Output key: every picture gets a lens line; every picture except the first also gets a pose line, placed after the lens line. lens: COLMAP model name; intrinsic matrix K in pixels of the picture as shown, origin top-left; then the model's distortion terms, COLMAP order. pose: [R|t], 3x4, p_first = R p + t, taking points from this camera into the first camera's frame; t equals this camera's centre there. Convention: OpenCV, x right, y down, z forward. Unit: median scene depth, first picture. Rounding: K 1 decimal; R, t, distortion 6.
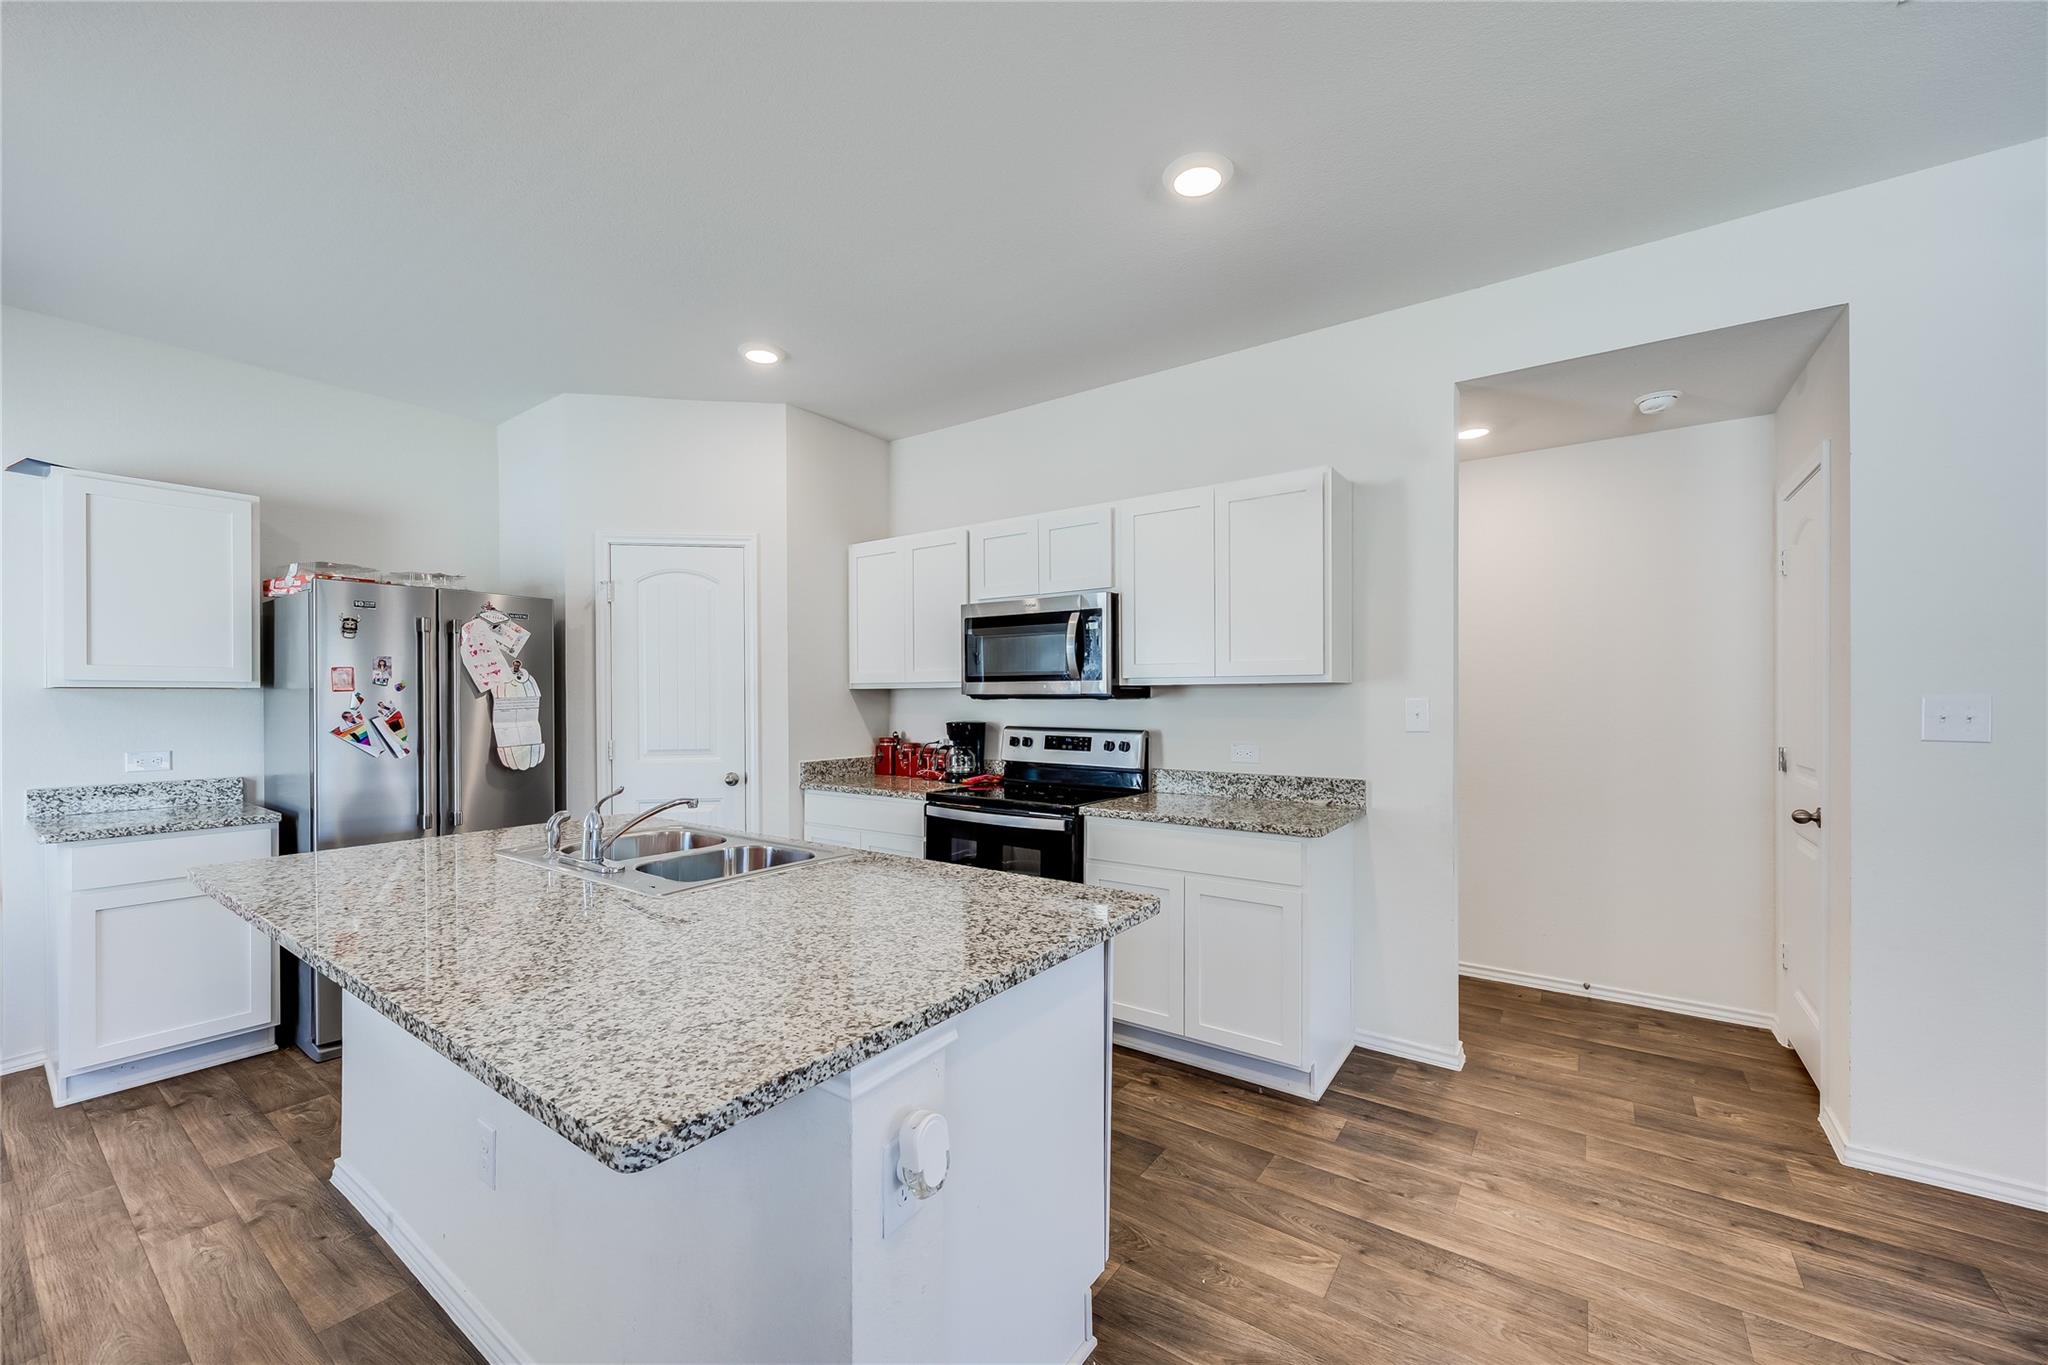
lens RADIAL K [[802.6, 0, 998.7], [0, 802.6, 695.8], [0, 0, 1]] dist [0.001980, 0.000449]
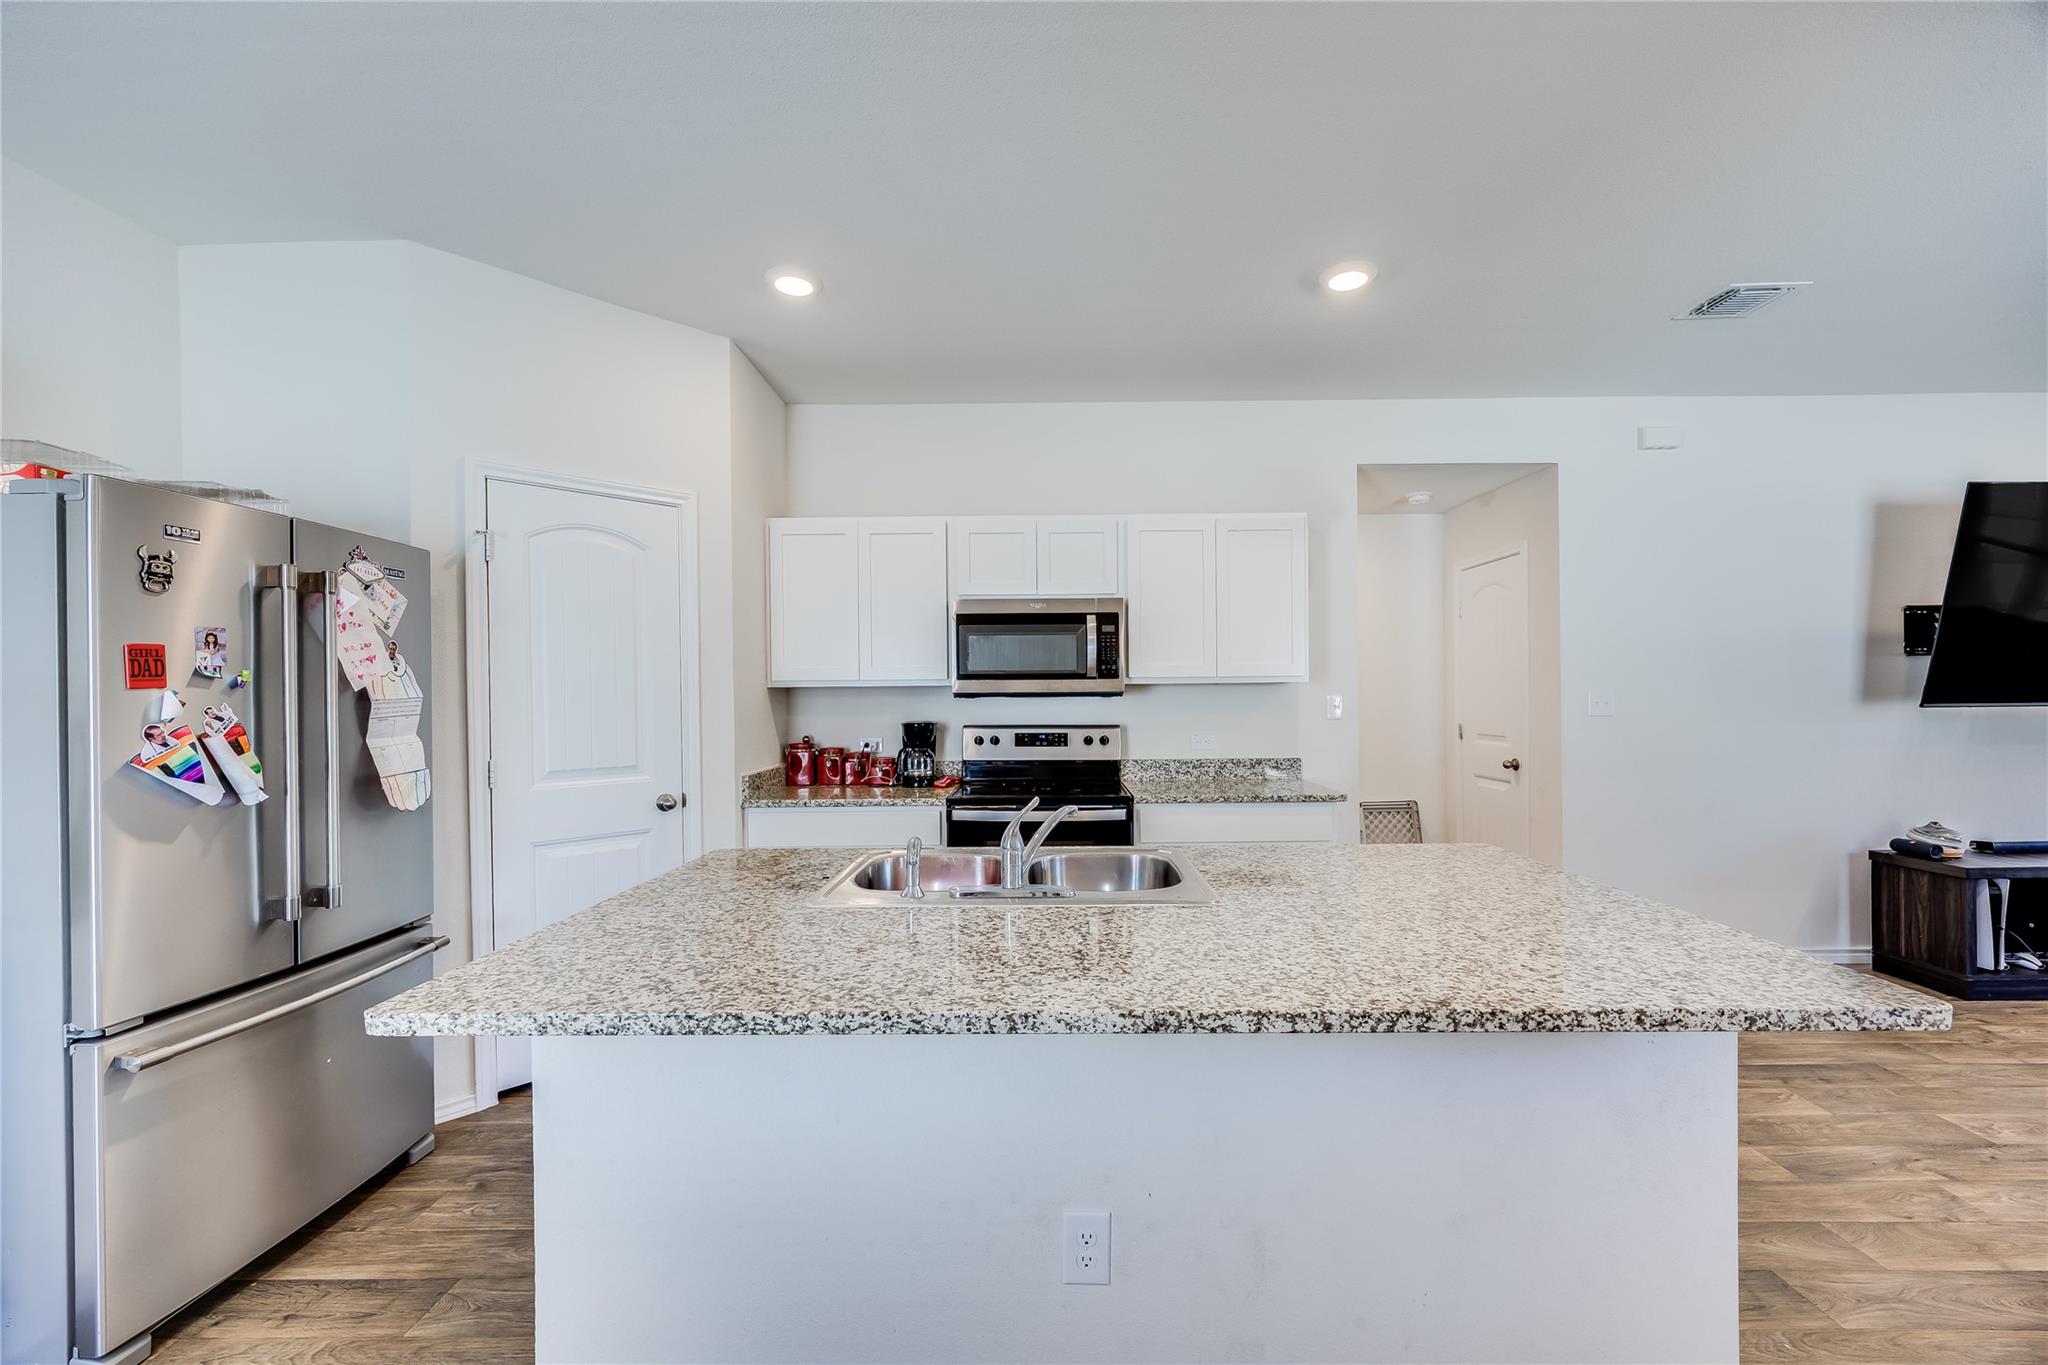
lens RADIAL K [[802.6, 0, 1036.6], [0, 802.6, 697.9], [0, 0, 1]] dist [0.001980, 0.000449]
pose [[0.808786, -0.005788, 0.588074, -0.571627], [0.005186, 0.999983, 0.002710, 0.002179], [-0.588080, 0.000858, 0.808803, 0.180109]]
